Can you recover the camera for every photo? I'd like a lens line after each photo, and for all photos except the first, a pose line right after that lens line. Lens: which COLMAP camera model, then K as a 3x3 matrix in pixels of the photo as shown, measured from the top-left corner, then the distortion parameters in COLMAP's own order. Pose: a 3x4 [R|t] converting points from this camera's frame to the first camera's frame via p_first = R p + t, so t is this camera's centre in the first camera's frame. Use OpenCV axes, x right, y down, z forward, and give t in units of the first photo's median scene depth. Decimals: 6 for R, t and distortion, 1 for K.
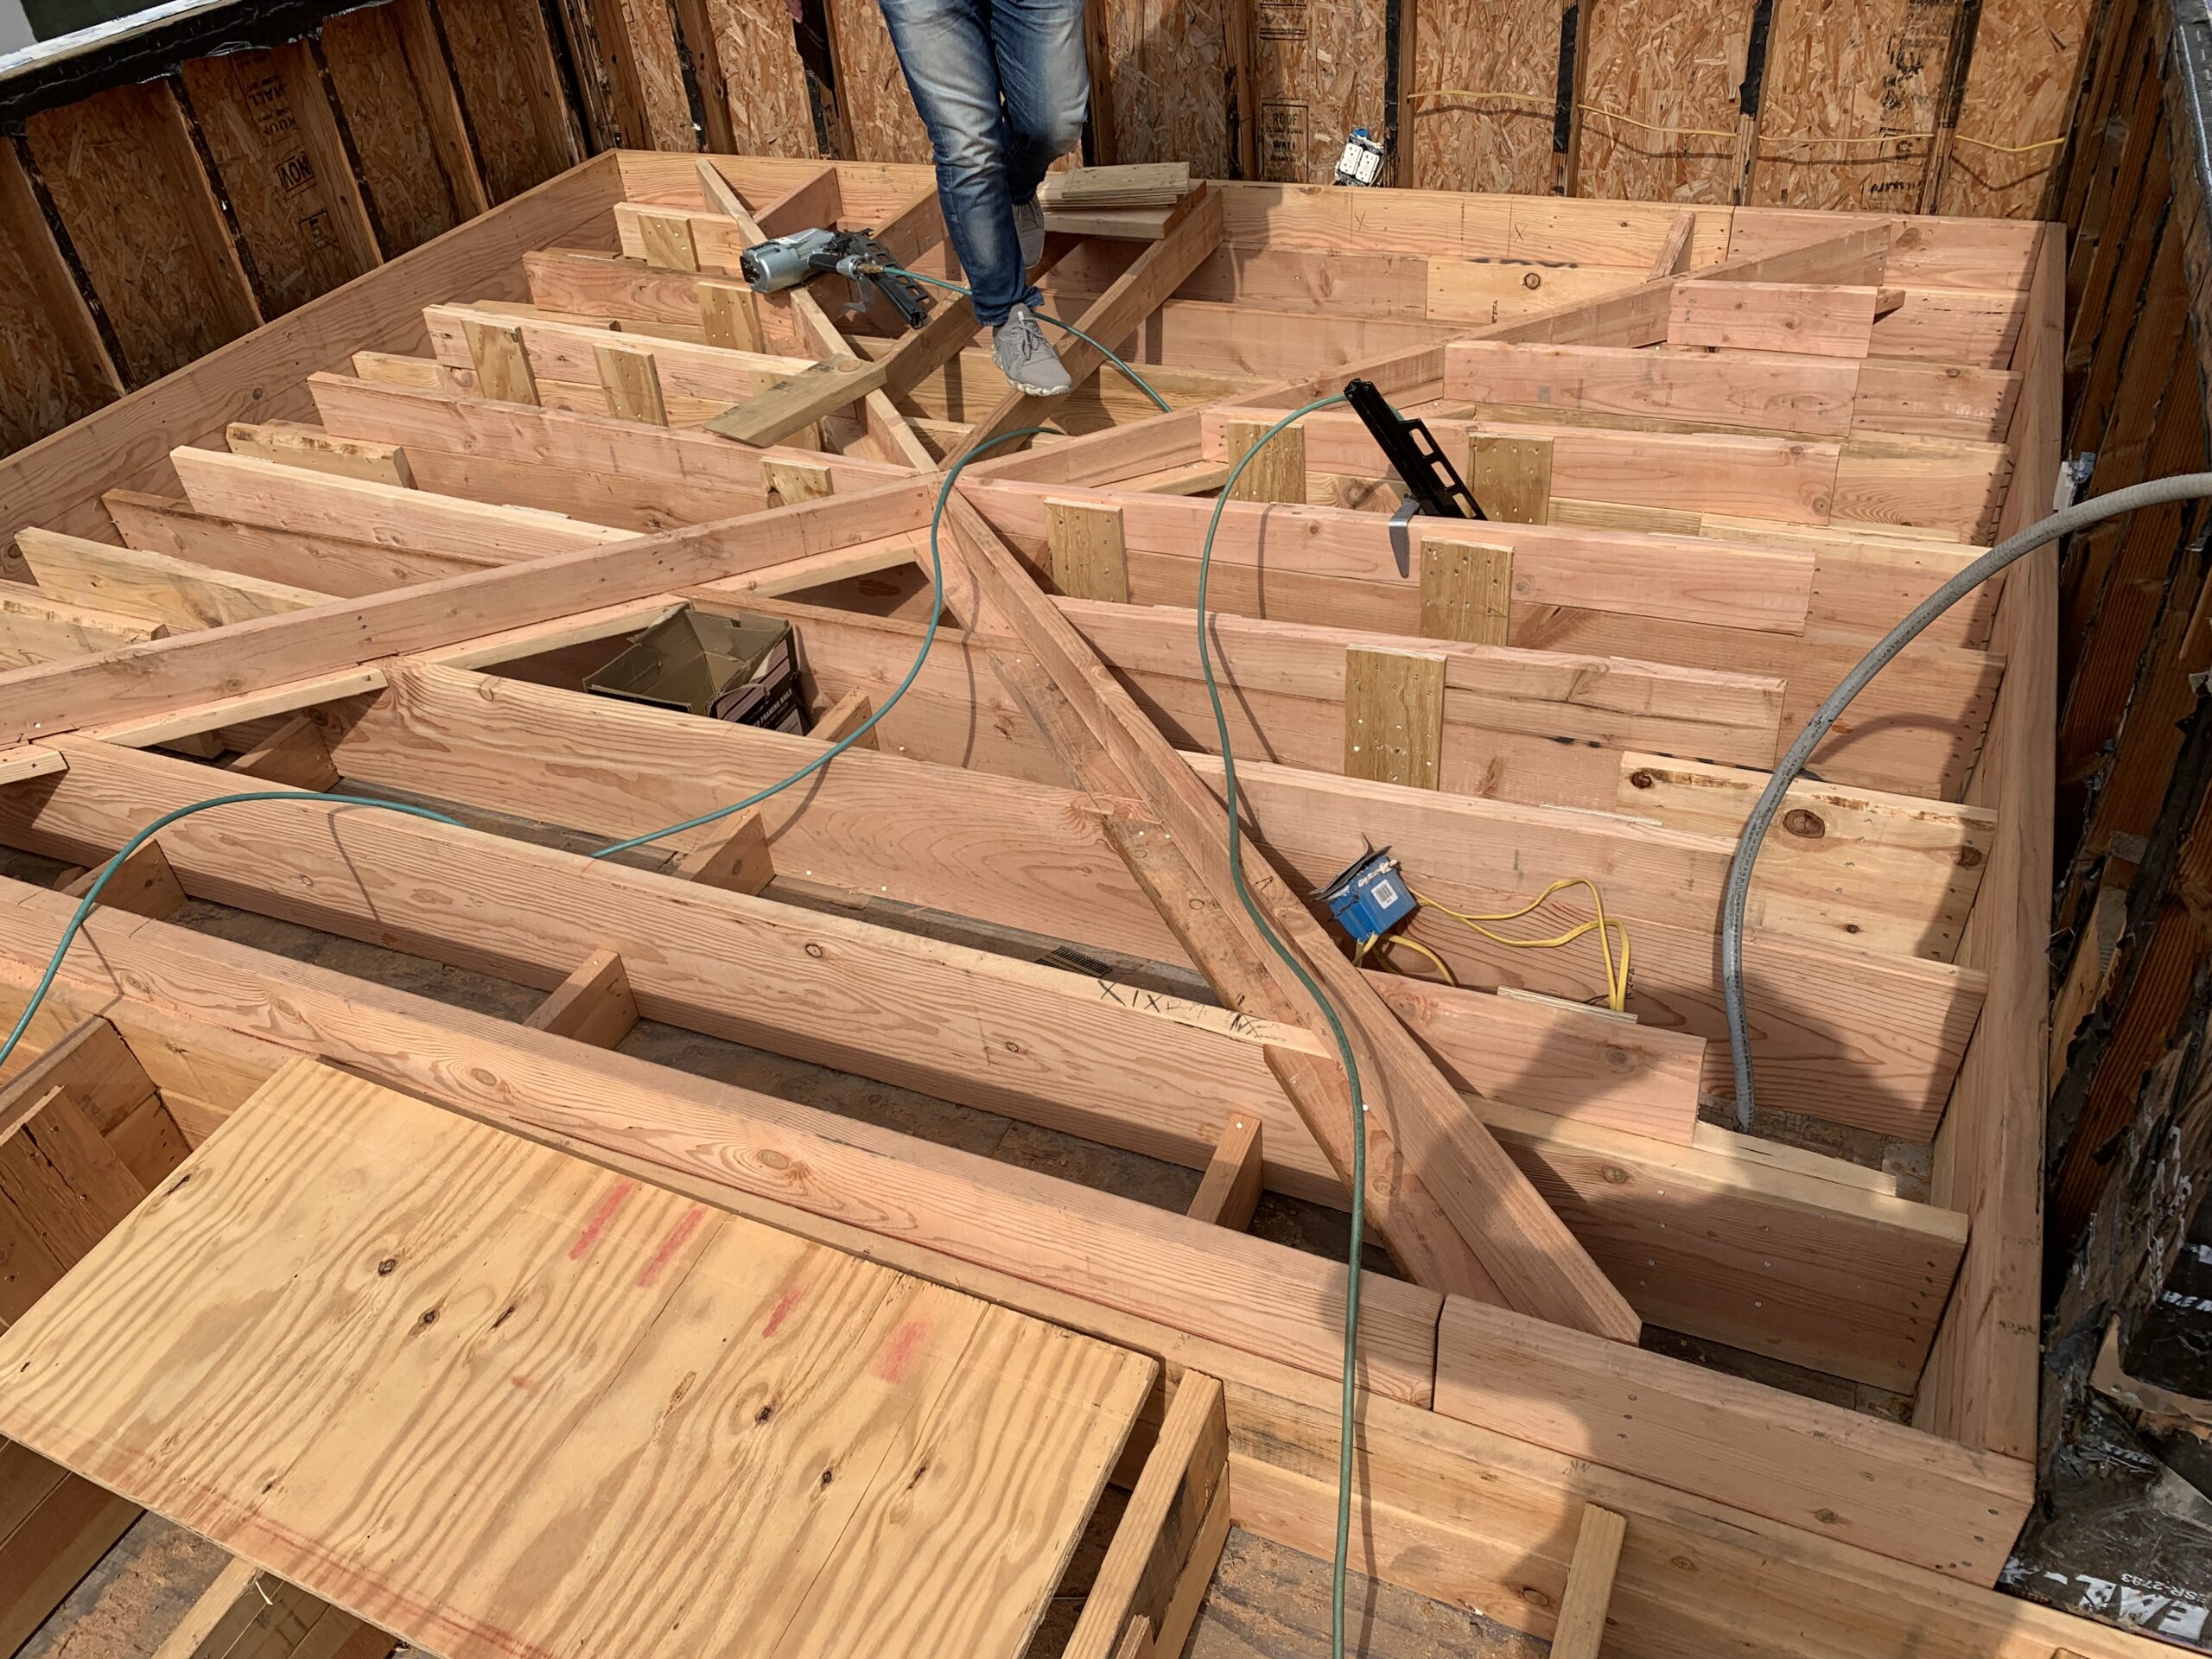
lens RADIAL K [[1703.2, 0, 1118.1], [0, 1703.2, 838.8], [0, 0, 1]] dist [0.006830, -0.004074]
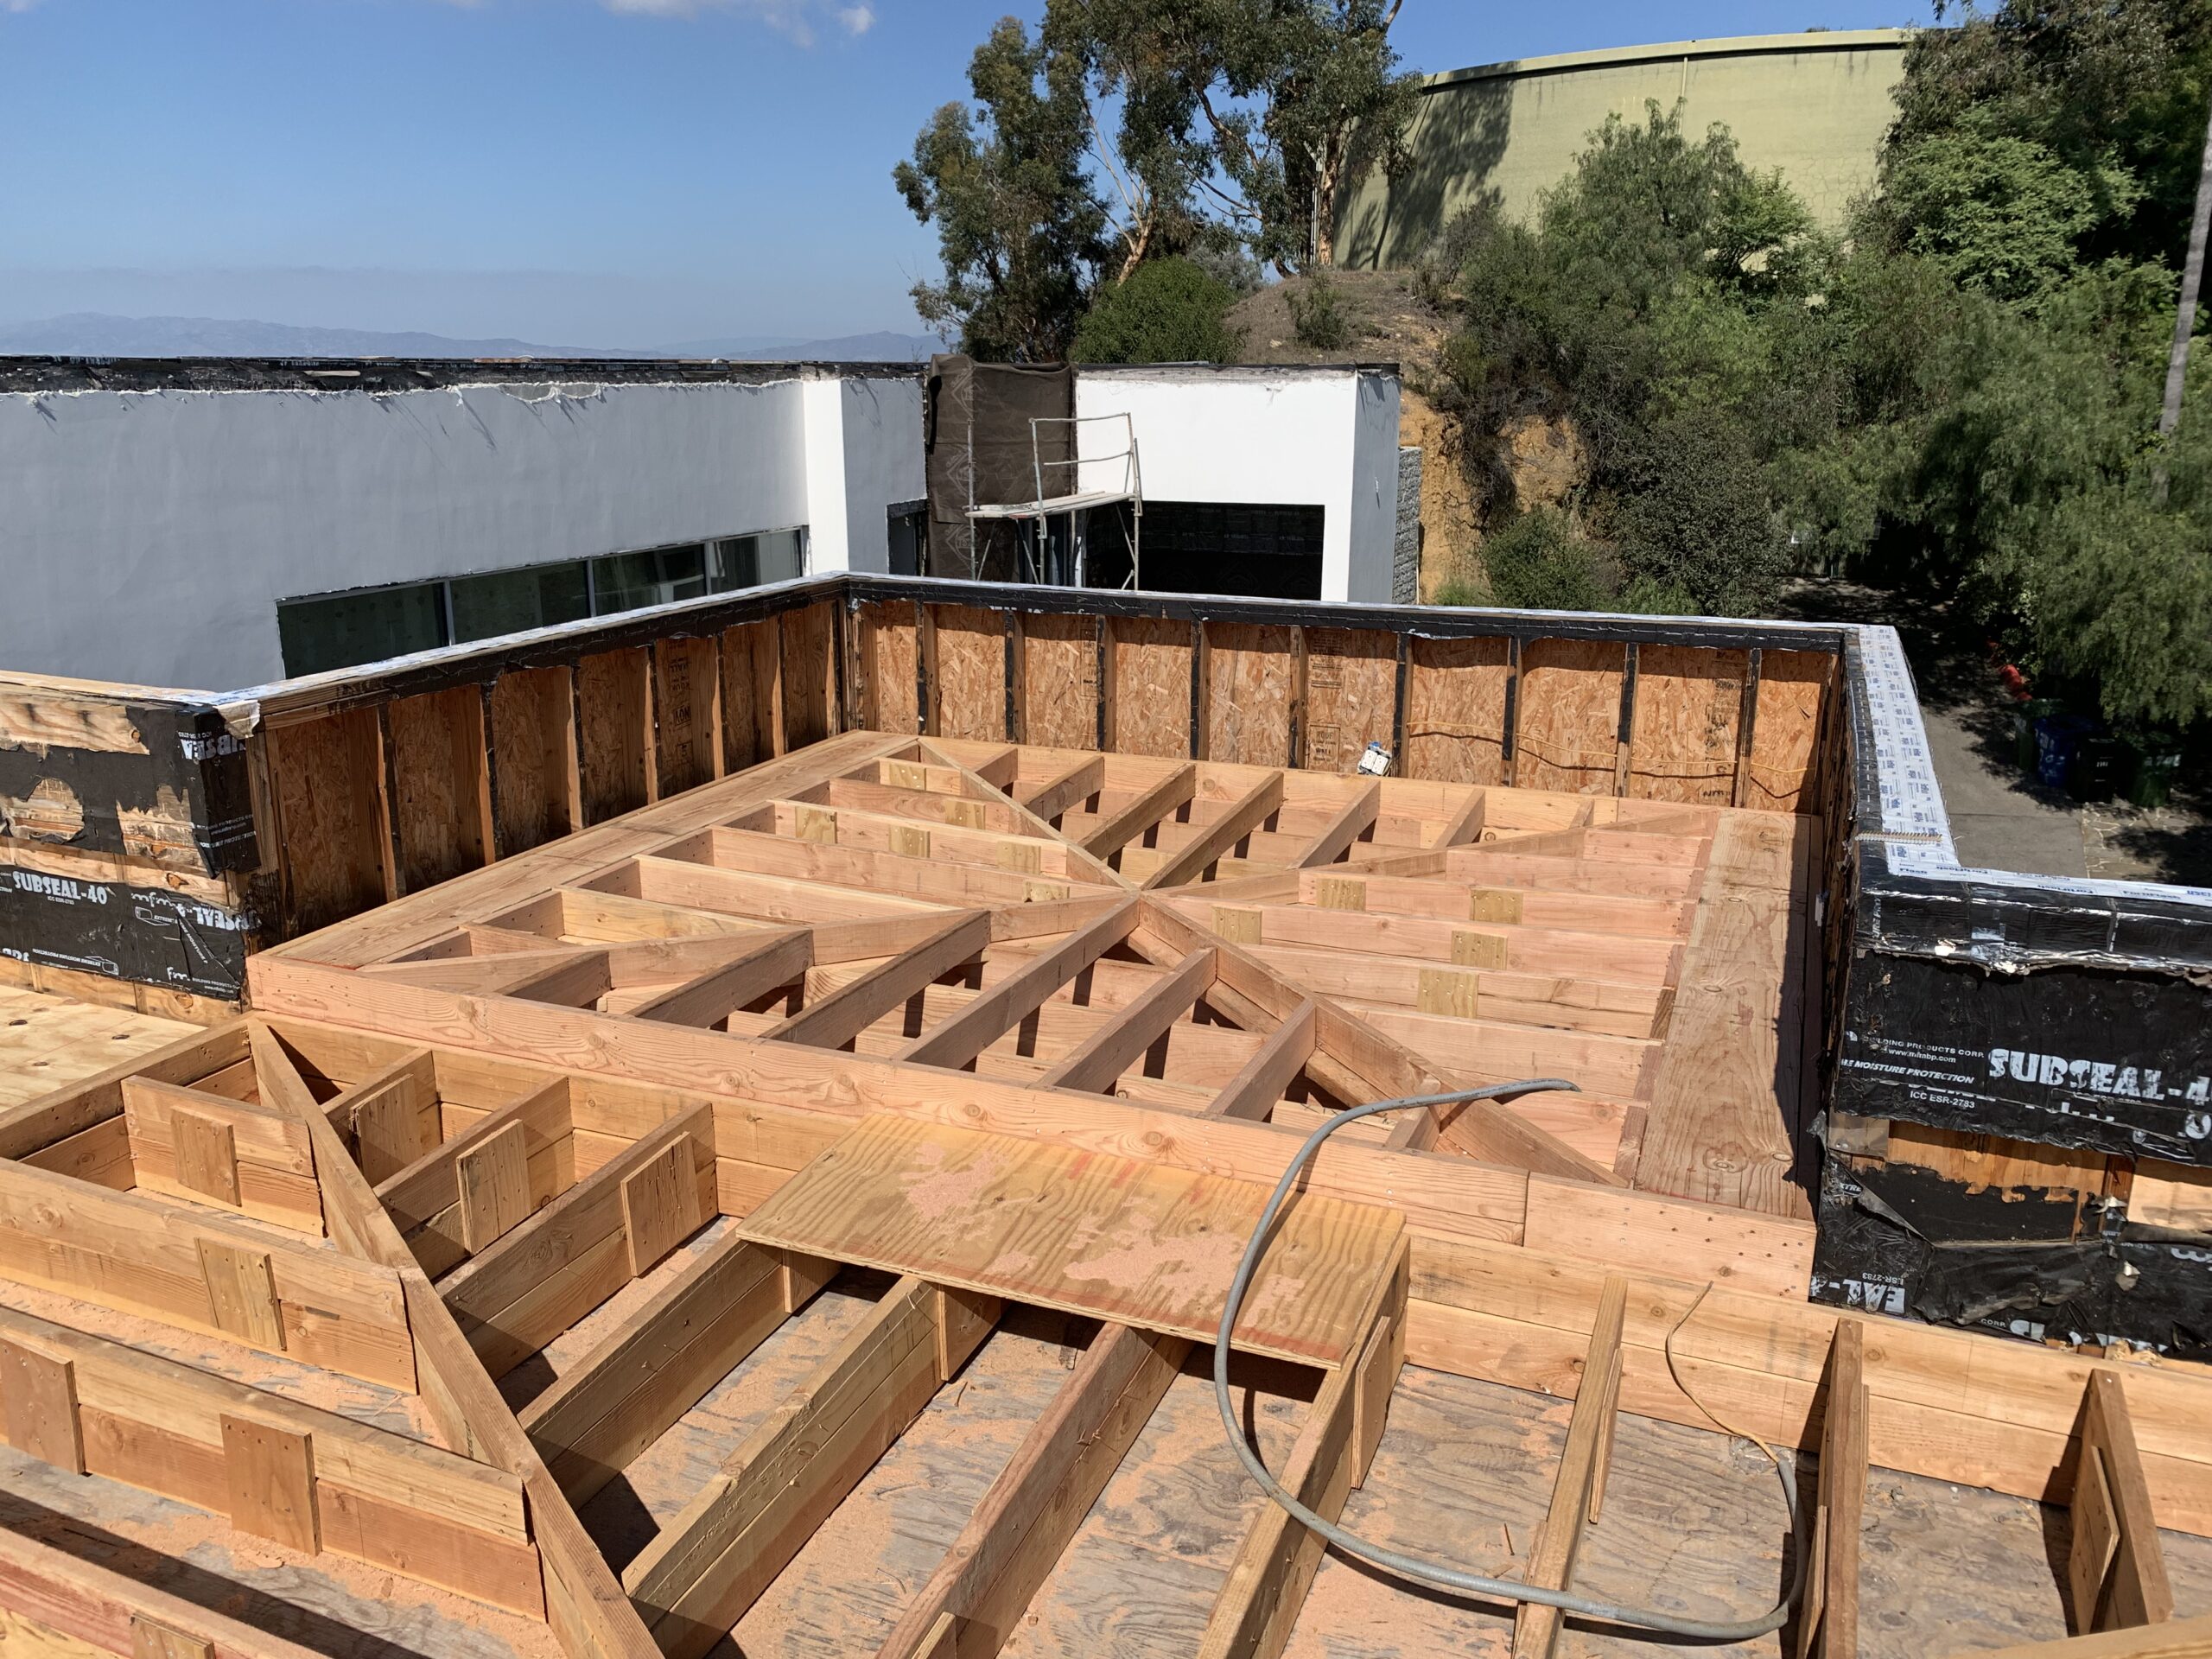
lens RADIAL K [[1703.2, 0, 1094.2], [0, 1703.2, 824.2], [0, 0, 1]] dist [0.006830, -0.004074]
pose [[0.996859, 0.071114, 0.034861, -0.168410], [-0.051643, 0.917381, -0.394645, 0.287568], [-0.060046, 0.391605, 0.918172, -0.391539]]
